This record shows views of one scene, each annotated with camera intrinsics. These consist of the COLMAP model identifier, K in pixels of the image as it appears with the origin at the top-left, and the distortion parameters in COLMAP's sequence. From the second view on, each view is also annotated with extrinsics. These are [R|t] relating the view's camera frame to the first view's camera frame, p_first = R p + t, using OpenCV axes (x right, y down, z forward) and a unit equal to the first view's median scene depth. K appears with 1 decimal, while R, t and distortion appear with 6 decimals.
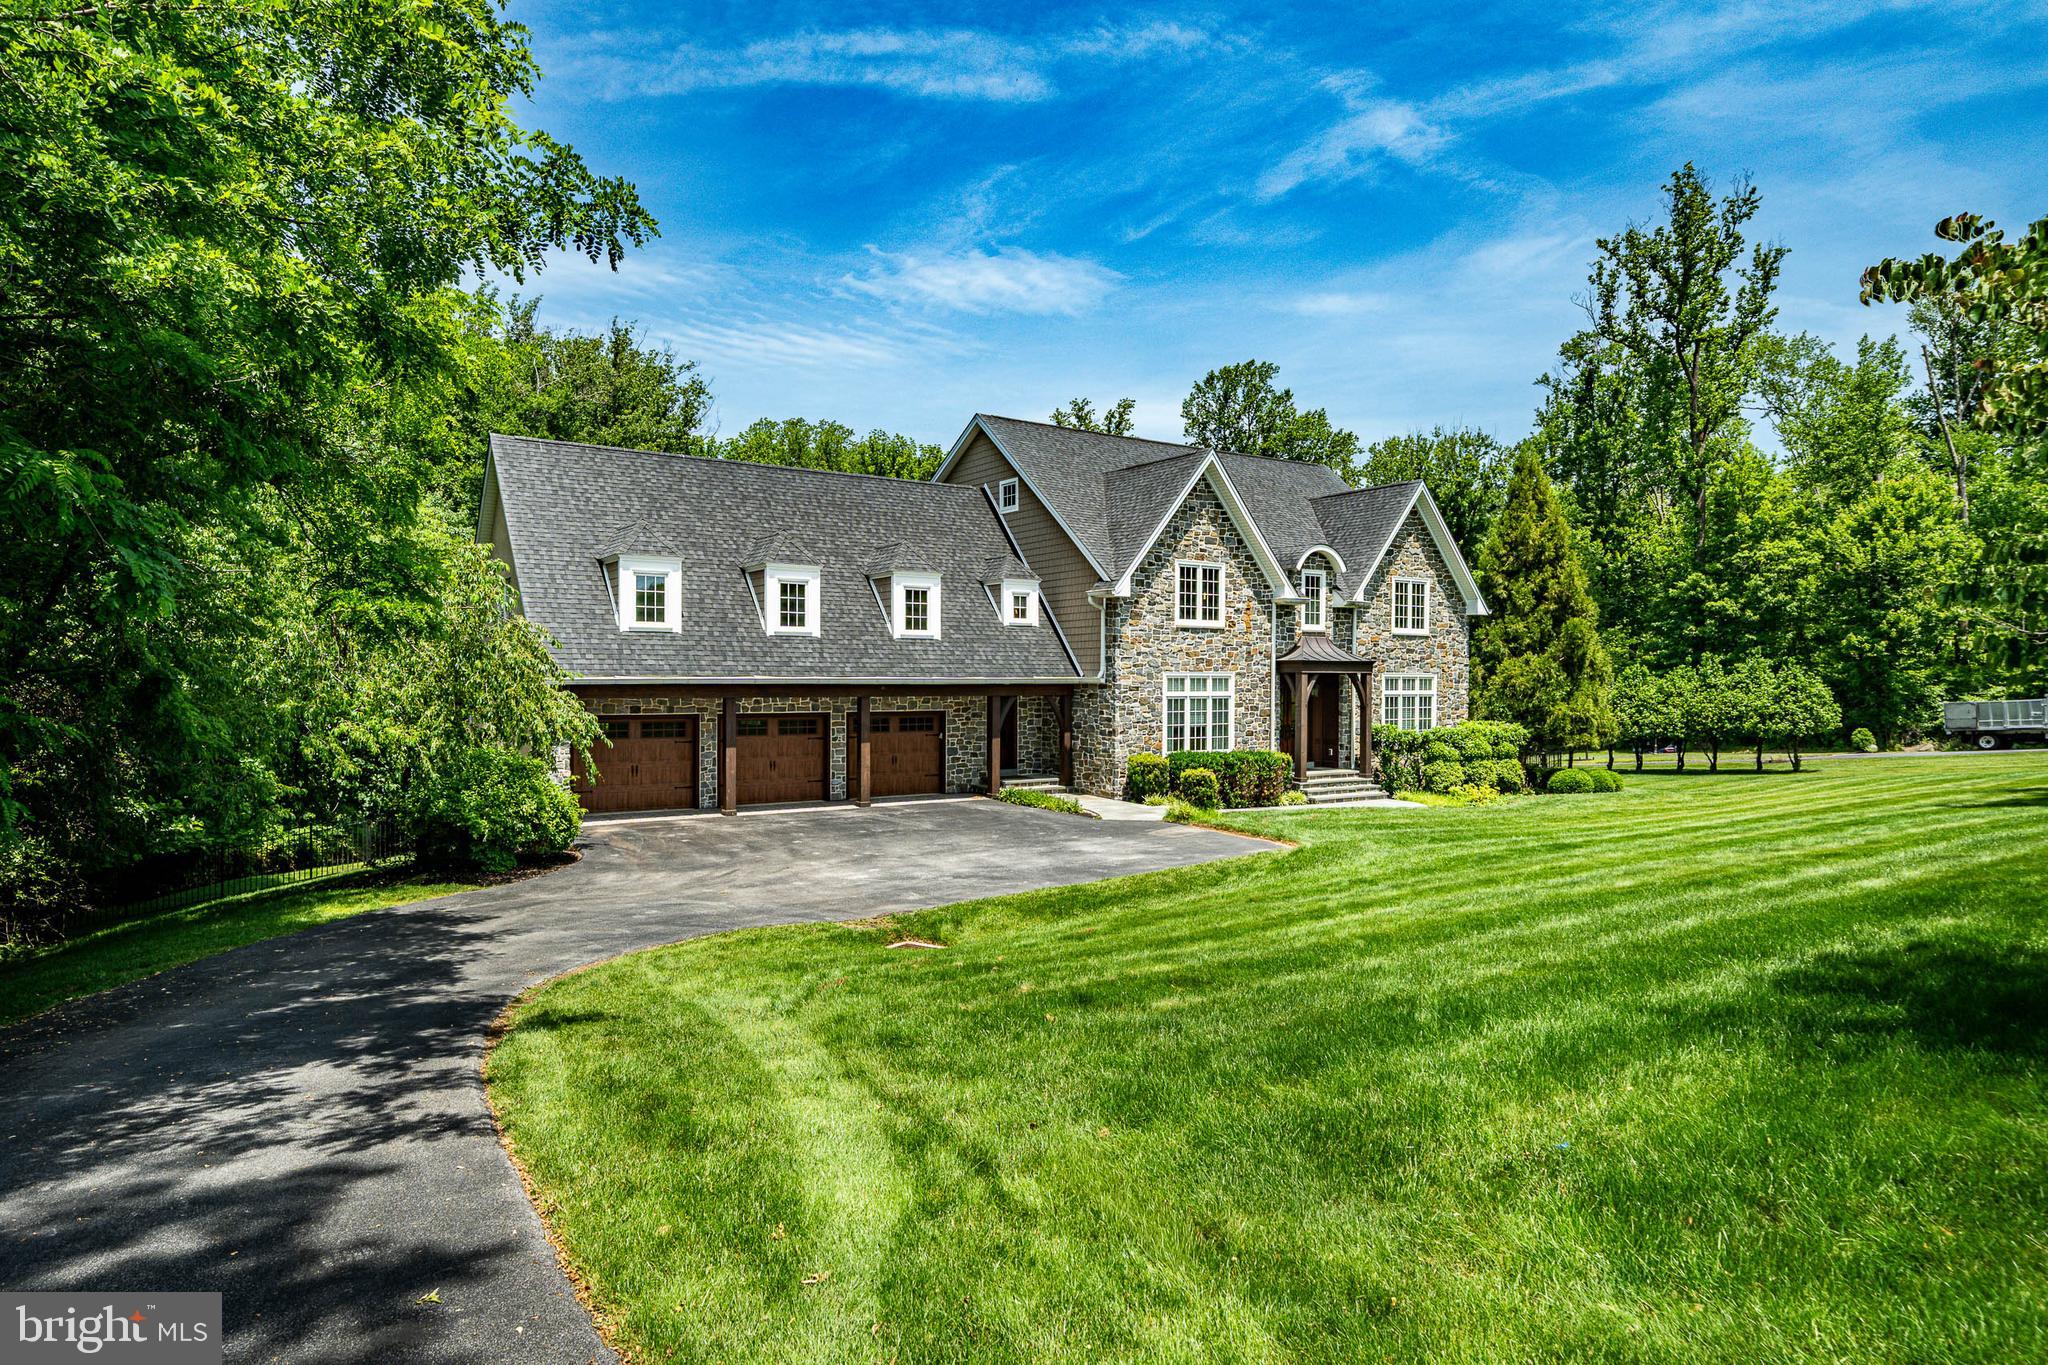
lens RADIAL K [[1192.3, 0, 1022.8], [0, 1192.3, 701.1], [0, 0, 1]] dist [0.053034, -0.002562]
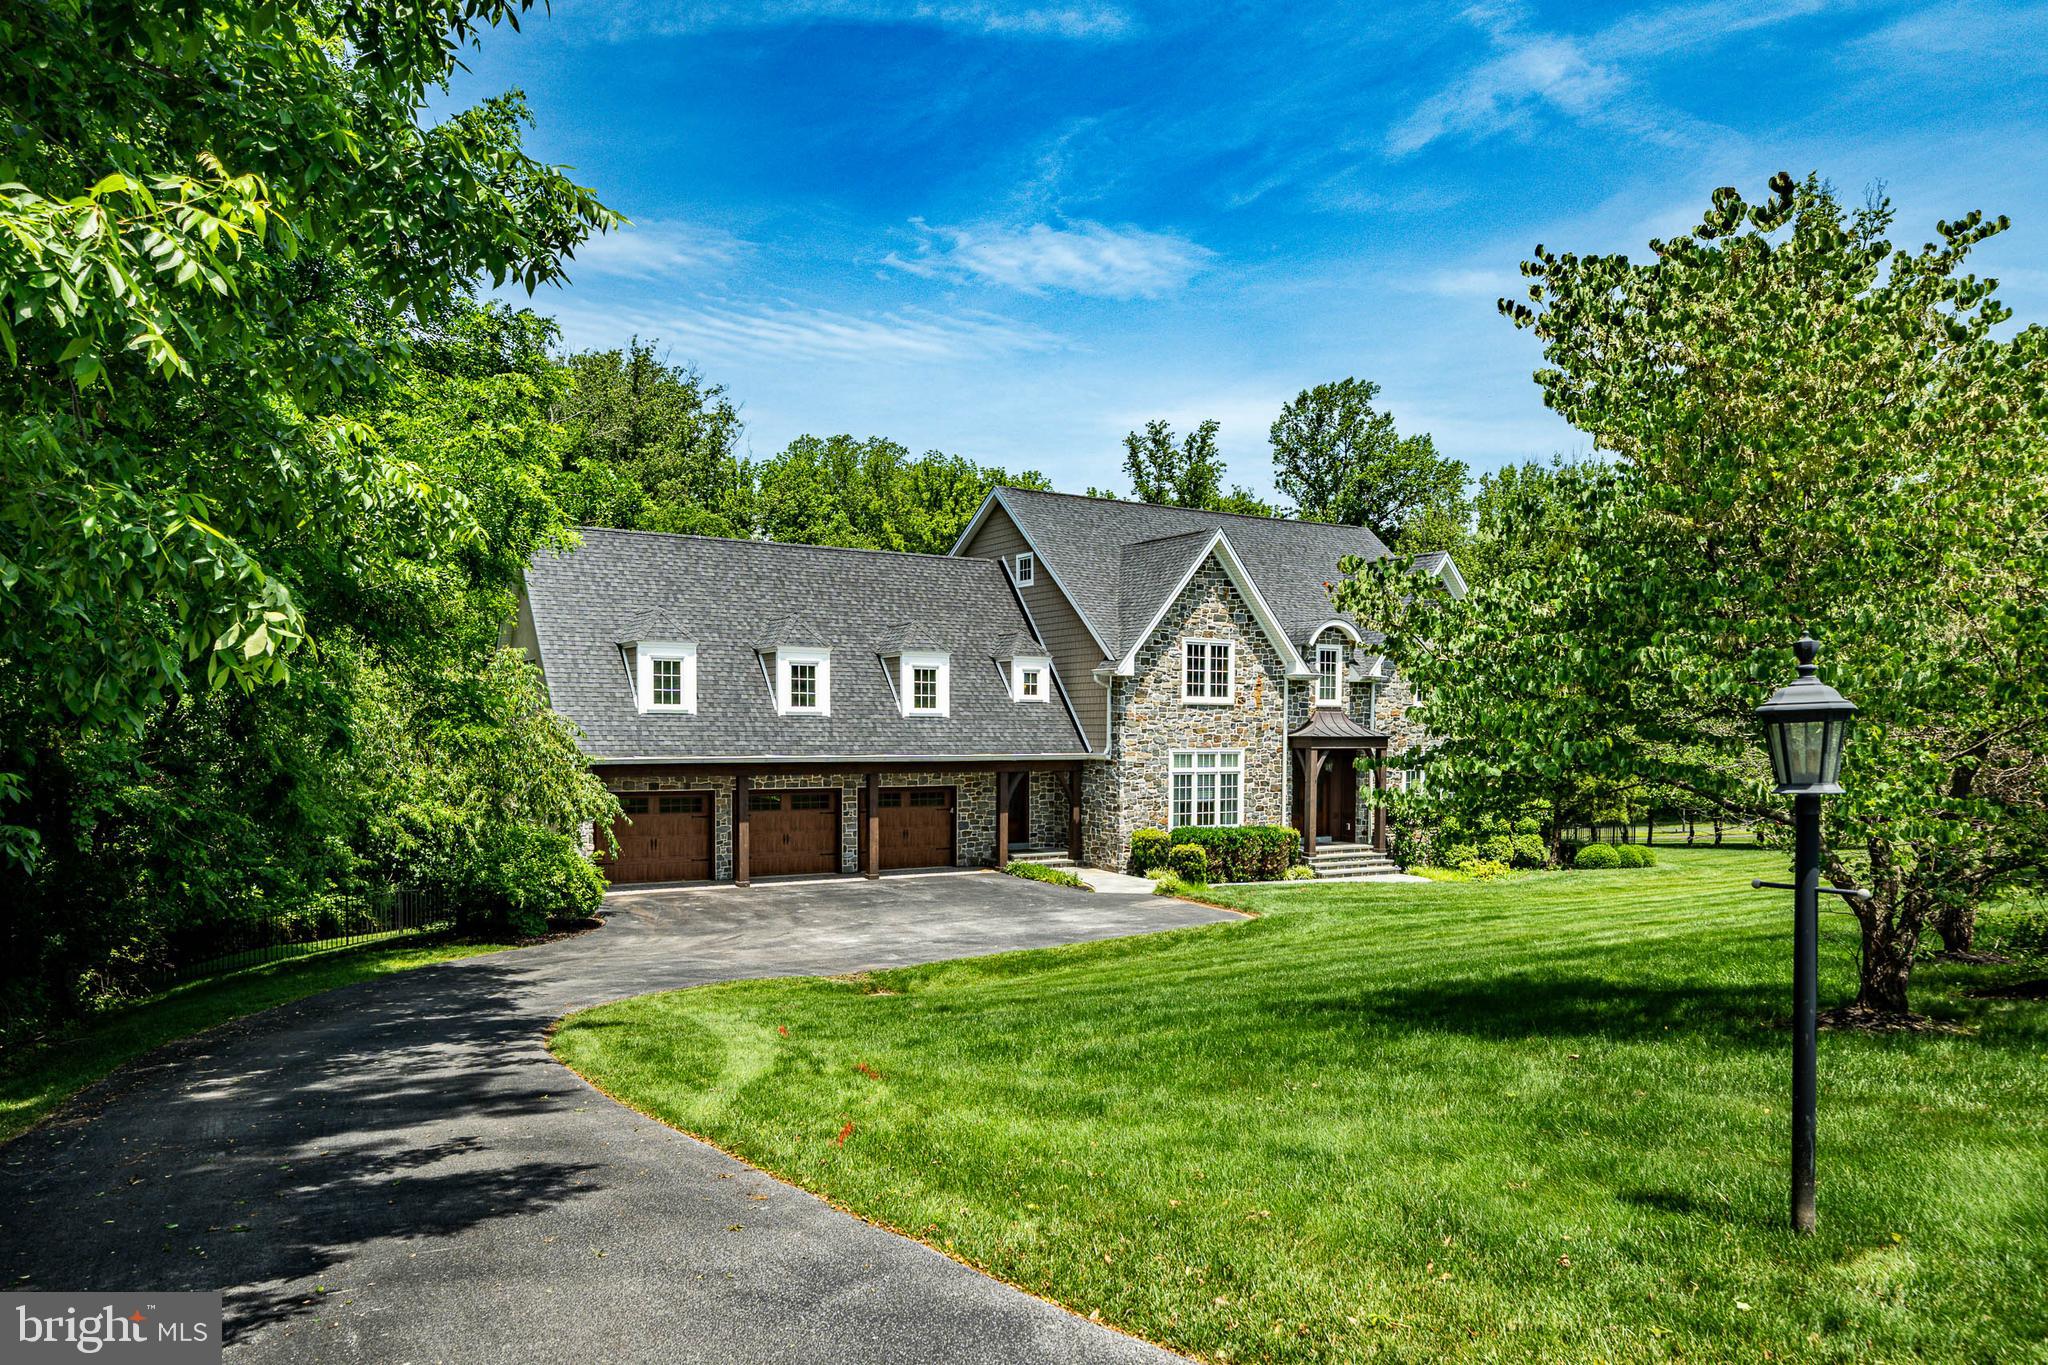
lens RADIAL K [[1371.9, 0, 1057.8], [0, 1371.9, 812.4], [0, 0, 1]] dist [0.084613, 0.023342]
pose [[0.999385, 0.003216, -0.034908, 0.062124], [-0.001858, 0.999242, 0.038889, -0.015109], [0.035006, -0.038801, 0.998634, -0.170775]]
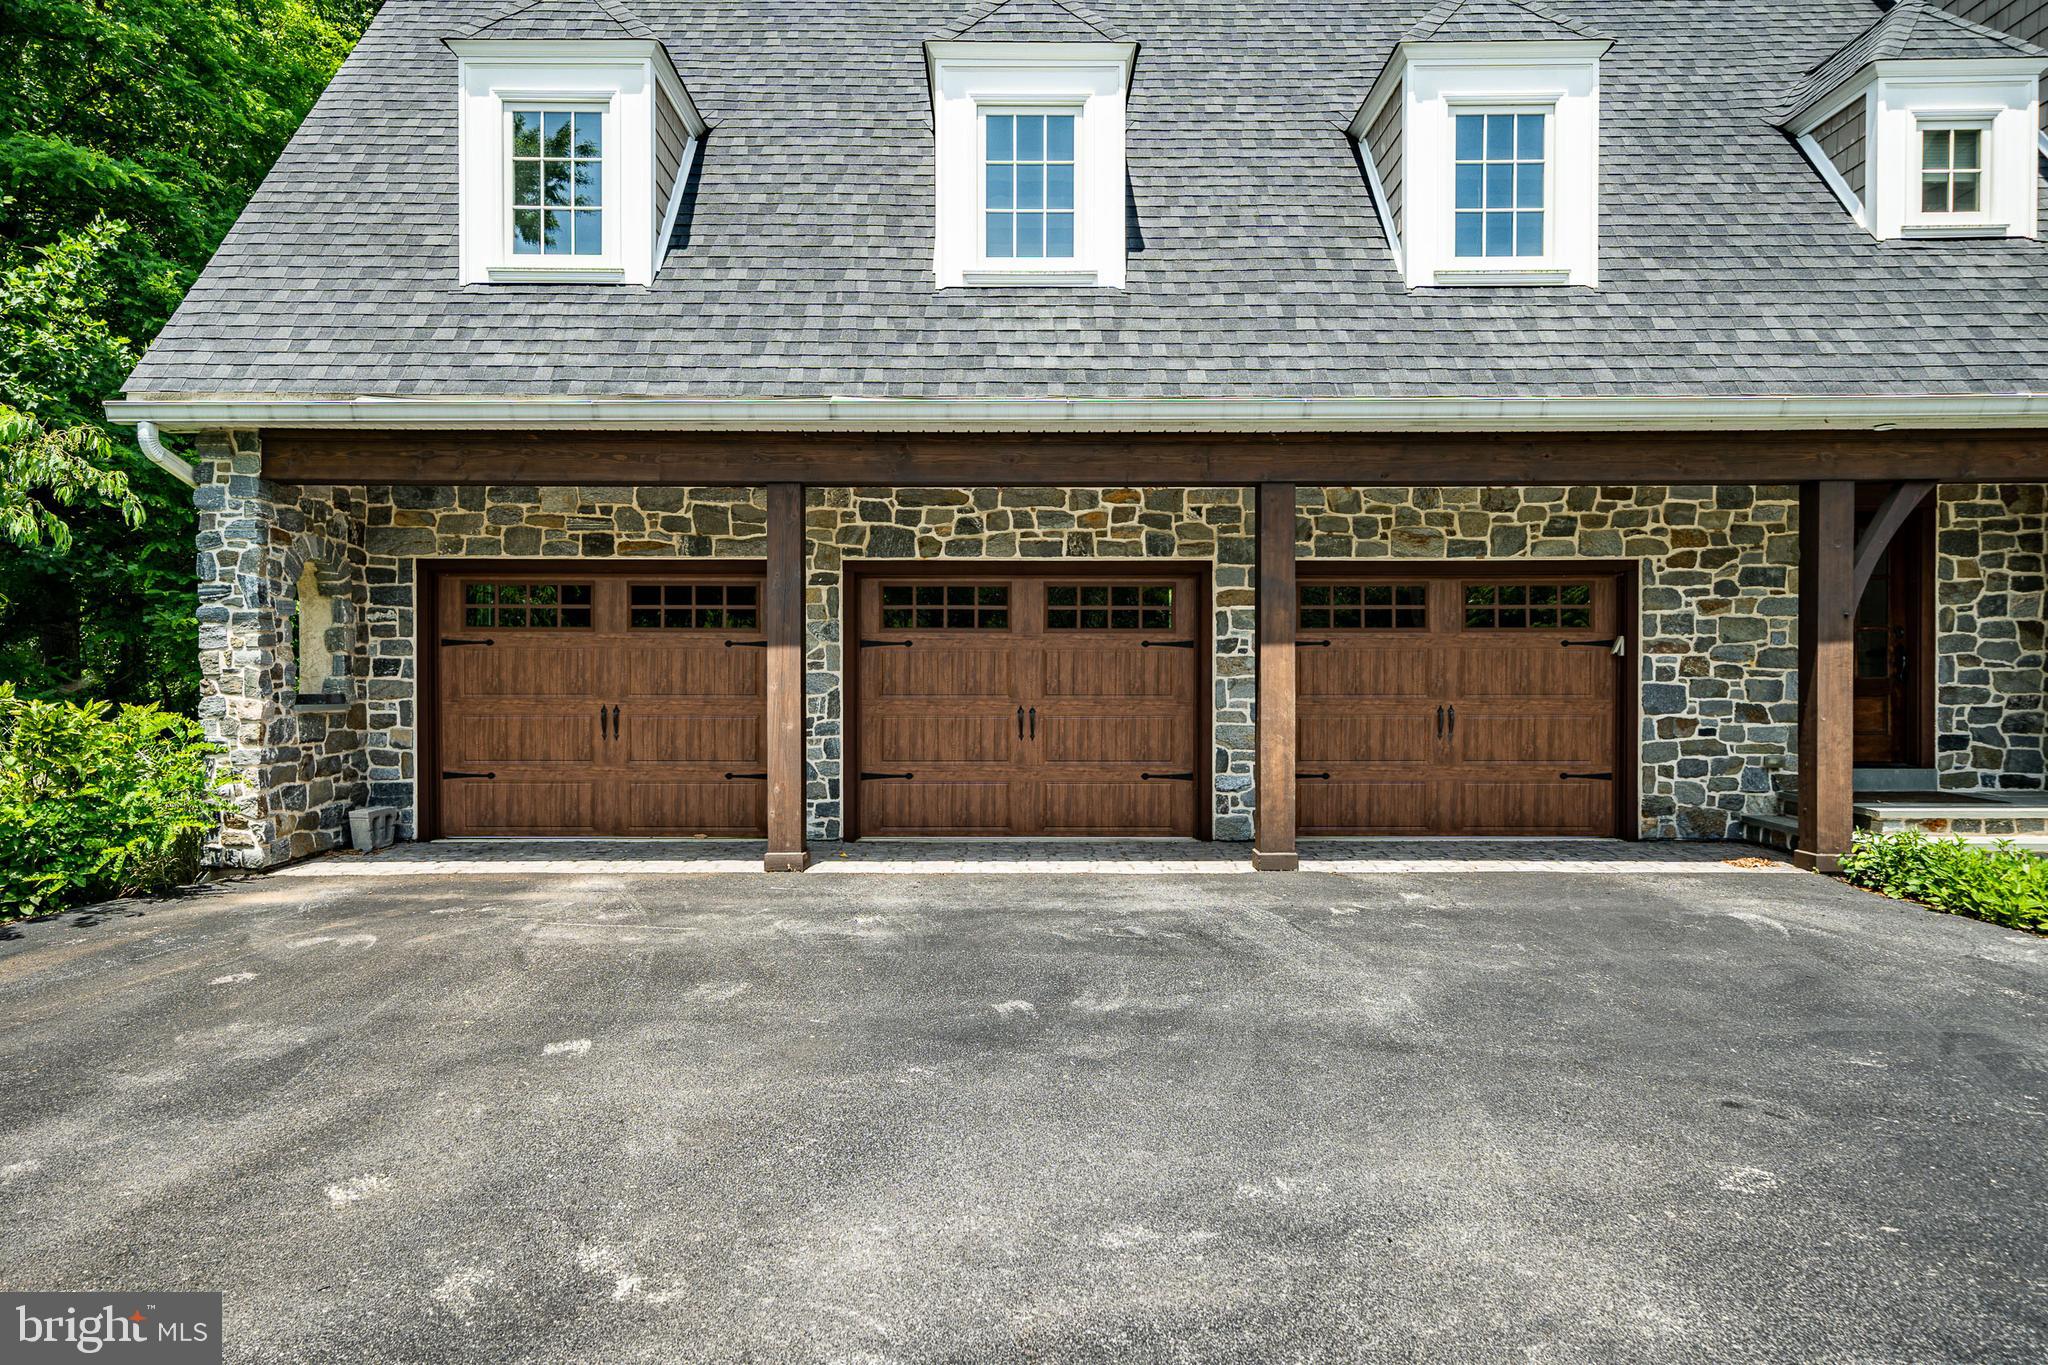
lens RADIAL K [[1364.4, 0, 1004.6], [0, 1364.4, 684.5], [0, 0, 1]] dist [0.018871, 0.006765]
pose [[0.827004, -0.001586, -0.562194, -0.003439], [-0.007447, 0.999877, -0.013776, 0.043782], [0.562147, 0.015579, 0.826891, 0.620140]]
